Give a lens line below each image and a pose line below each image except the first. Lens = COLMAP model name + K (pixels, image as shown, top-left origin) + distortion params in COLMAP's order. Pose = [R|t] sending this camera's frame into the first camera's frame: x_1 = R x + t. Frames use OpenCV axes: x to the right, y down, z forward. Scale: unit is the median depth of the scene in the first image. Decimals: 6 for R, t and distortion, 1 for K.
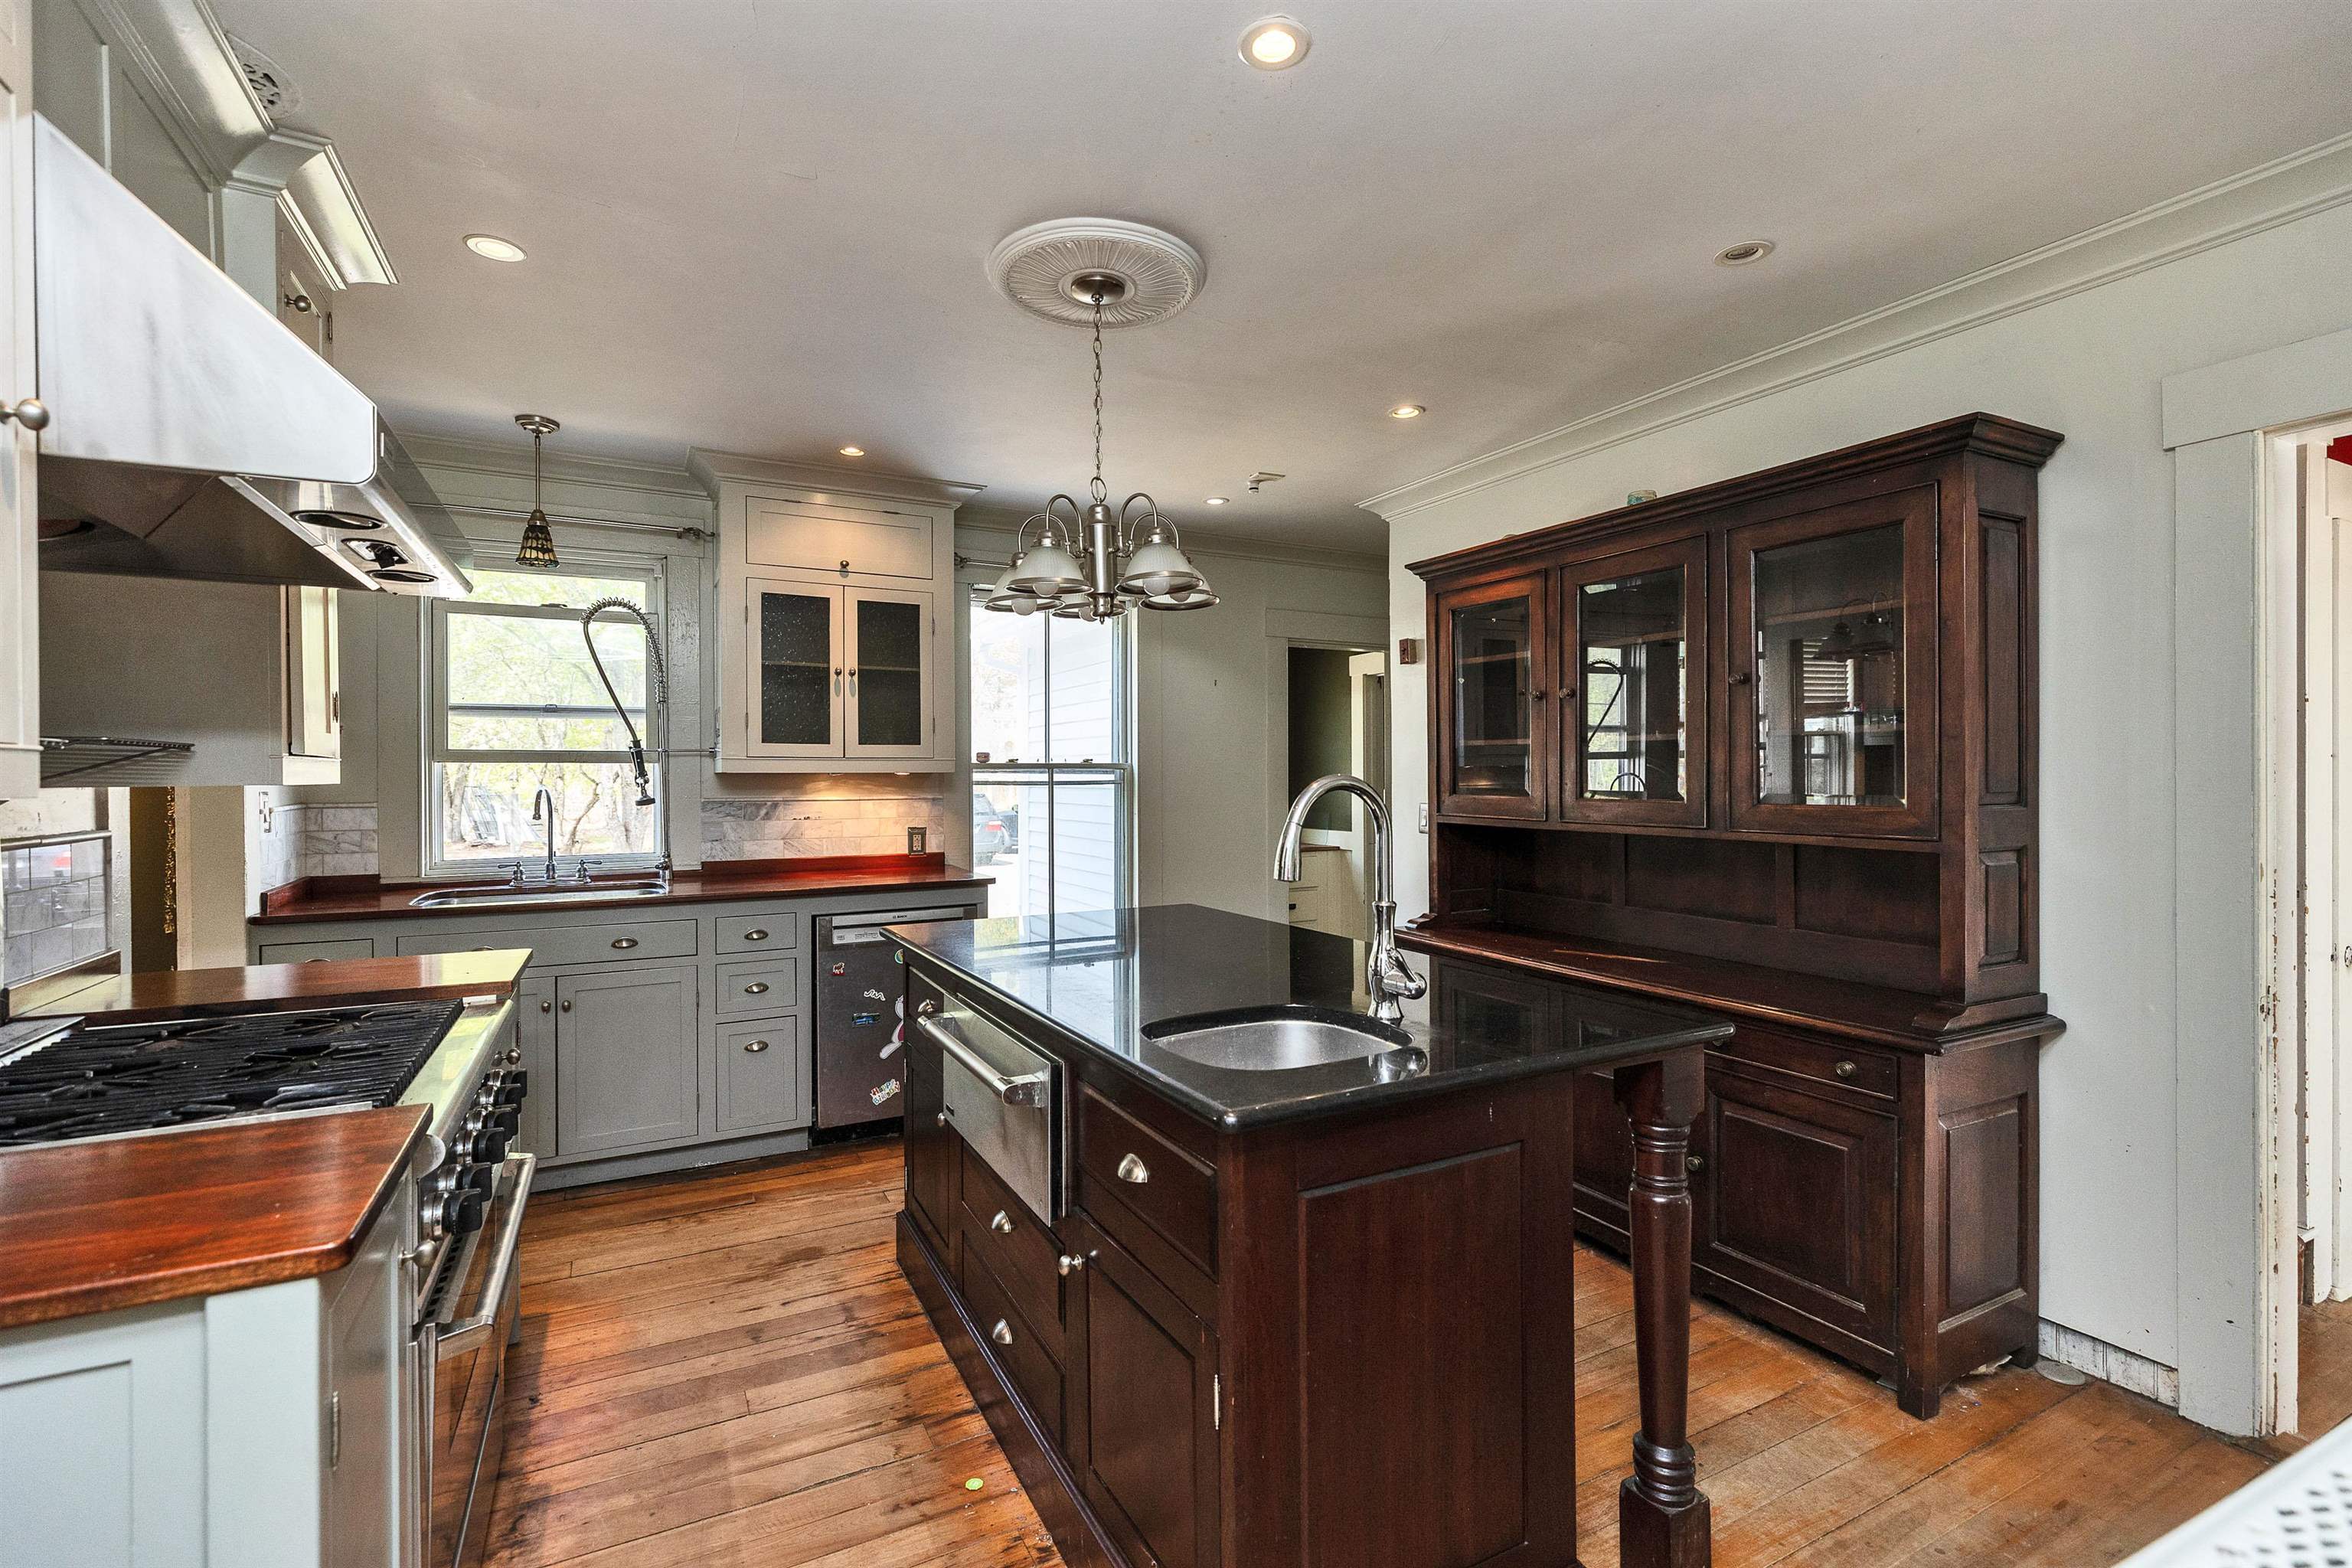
lens RADIAL K [[1056.7, 0, 1205.0], [0, 1056.7, 773.0], [0, 0, 1]] dist [0.002381, -0.000063]
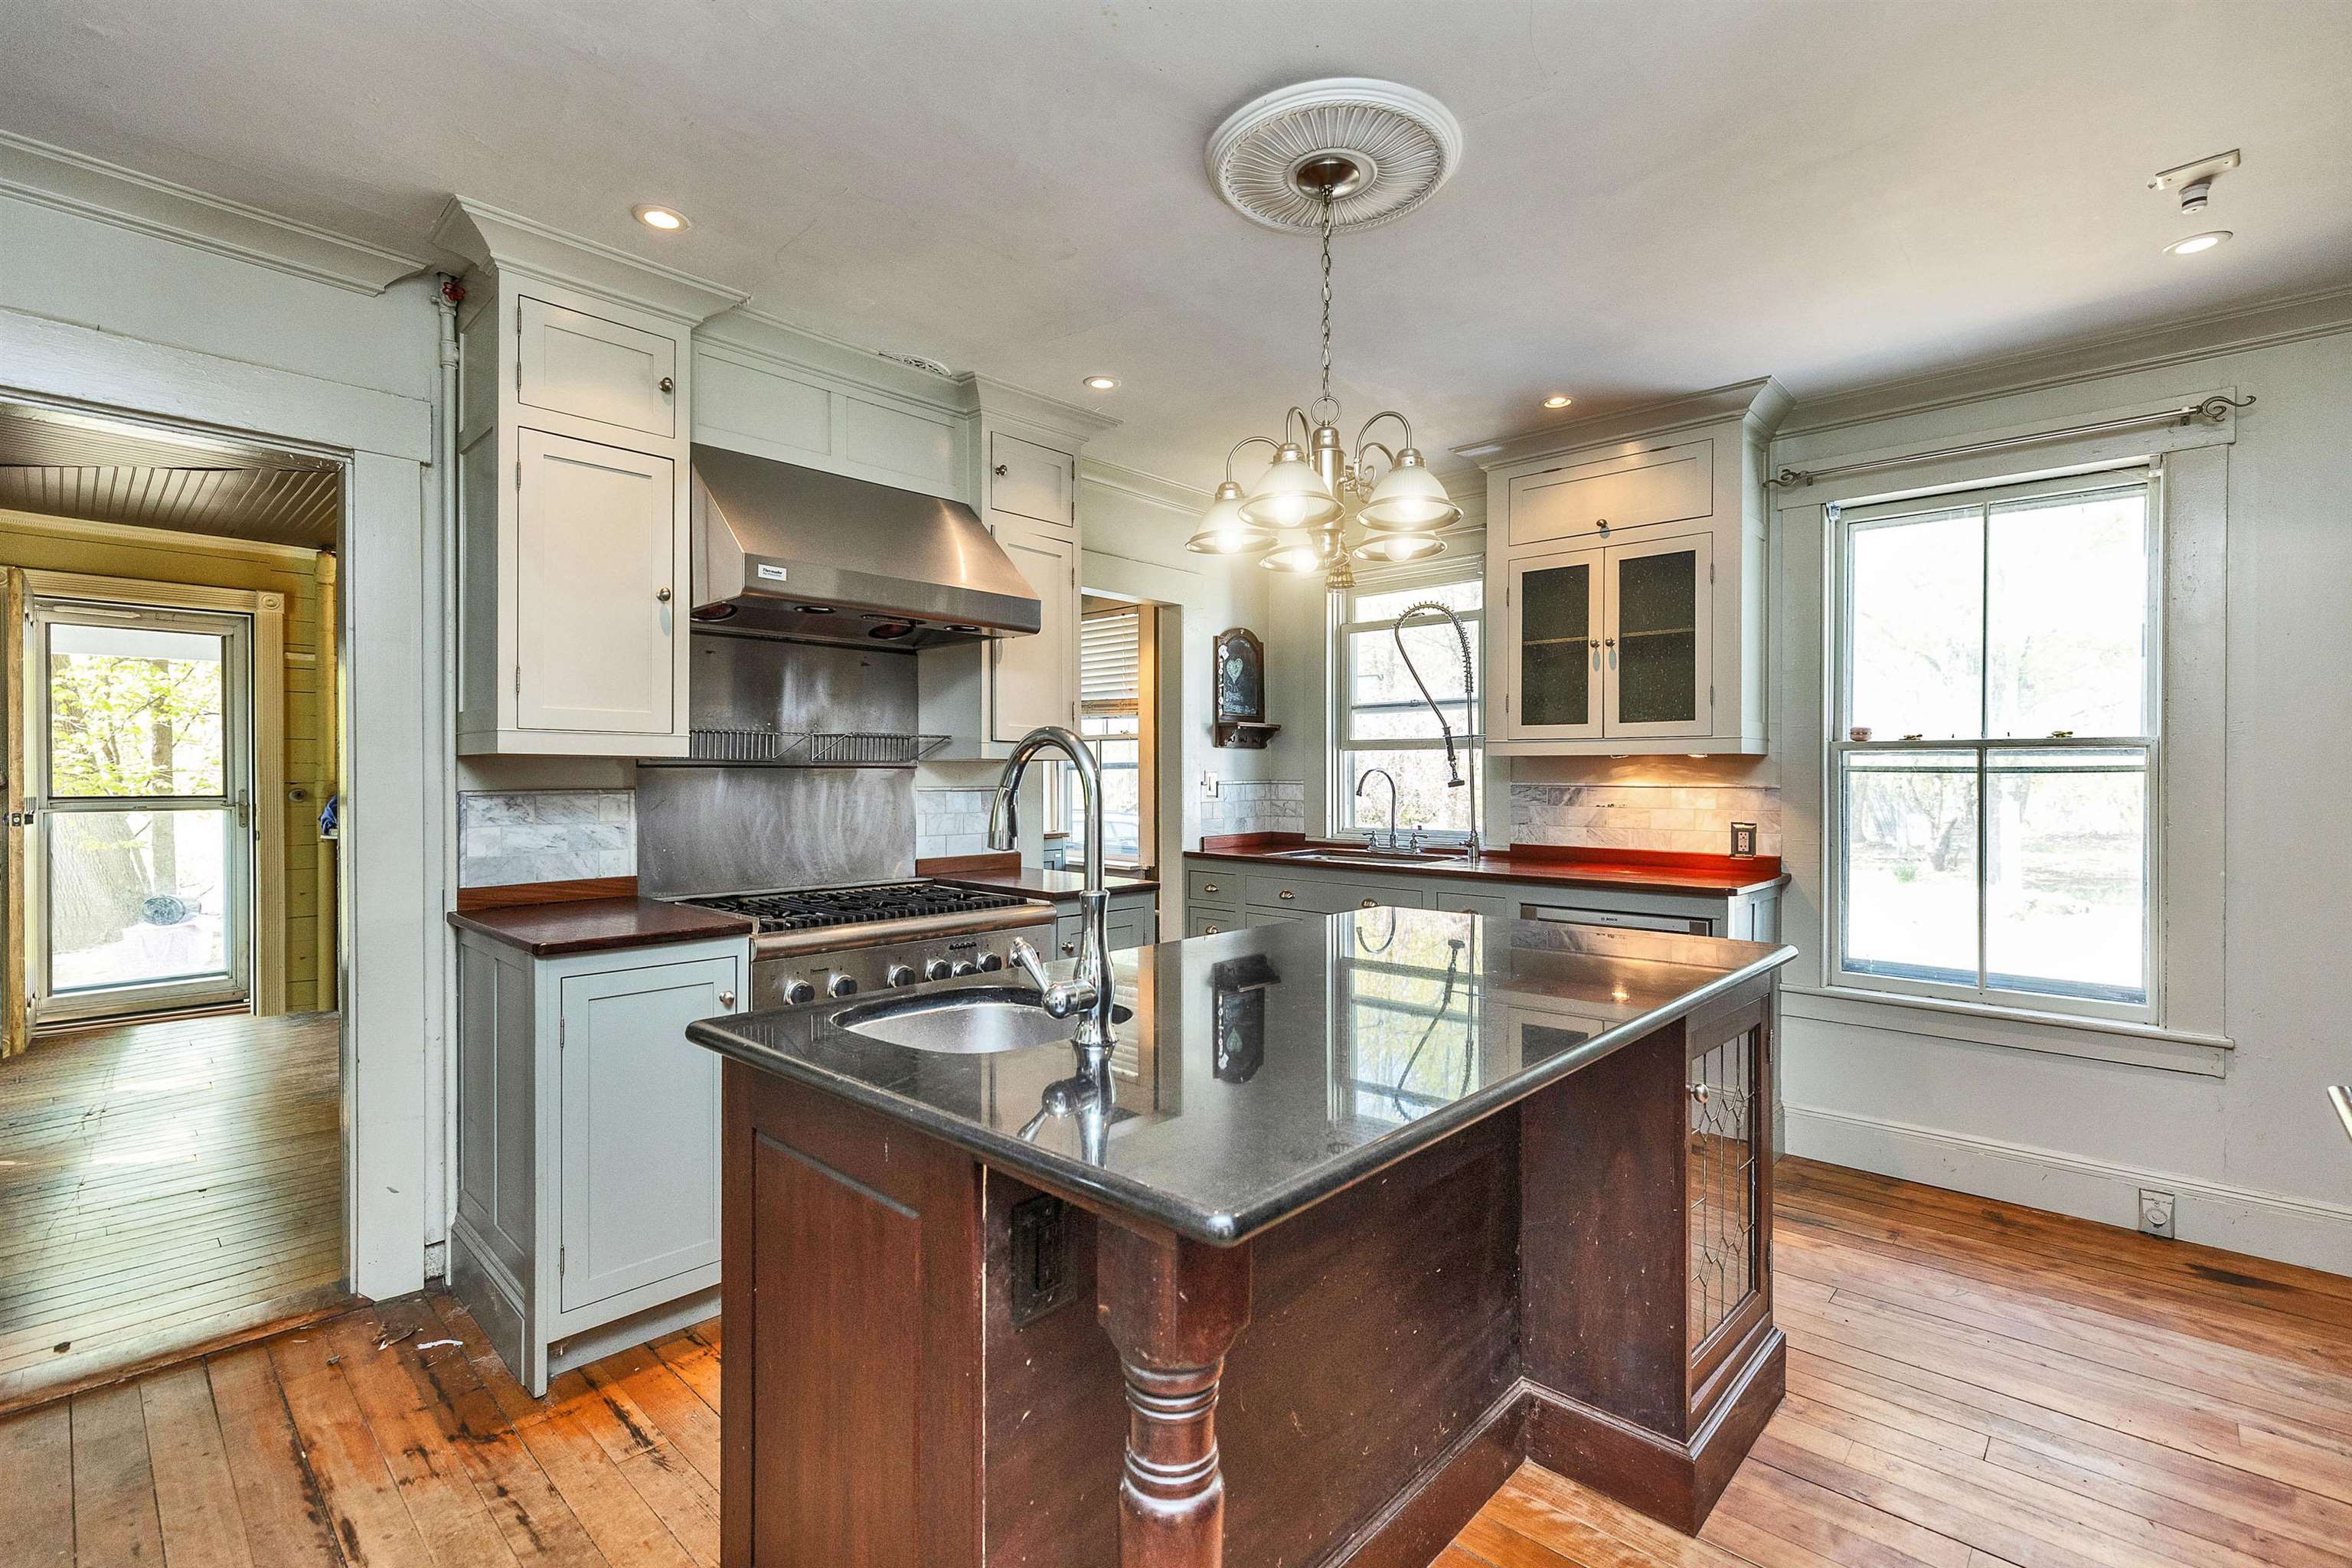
lens RADIAL K [[1068.5, 0, 1168.9], [0, 1068.5, 786.6], [0, 0, 1]] dist [0.004678, -0.000245]
pose [[0.308896, 0.013477, -0.951000, 0.410357], [-0.003369, 0.999909, 0.013076, 0.016055], [0.951090, -0.000835, 0.308913, 0.362621]]
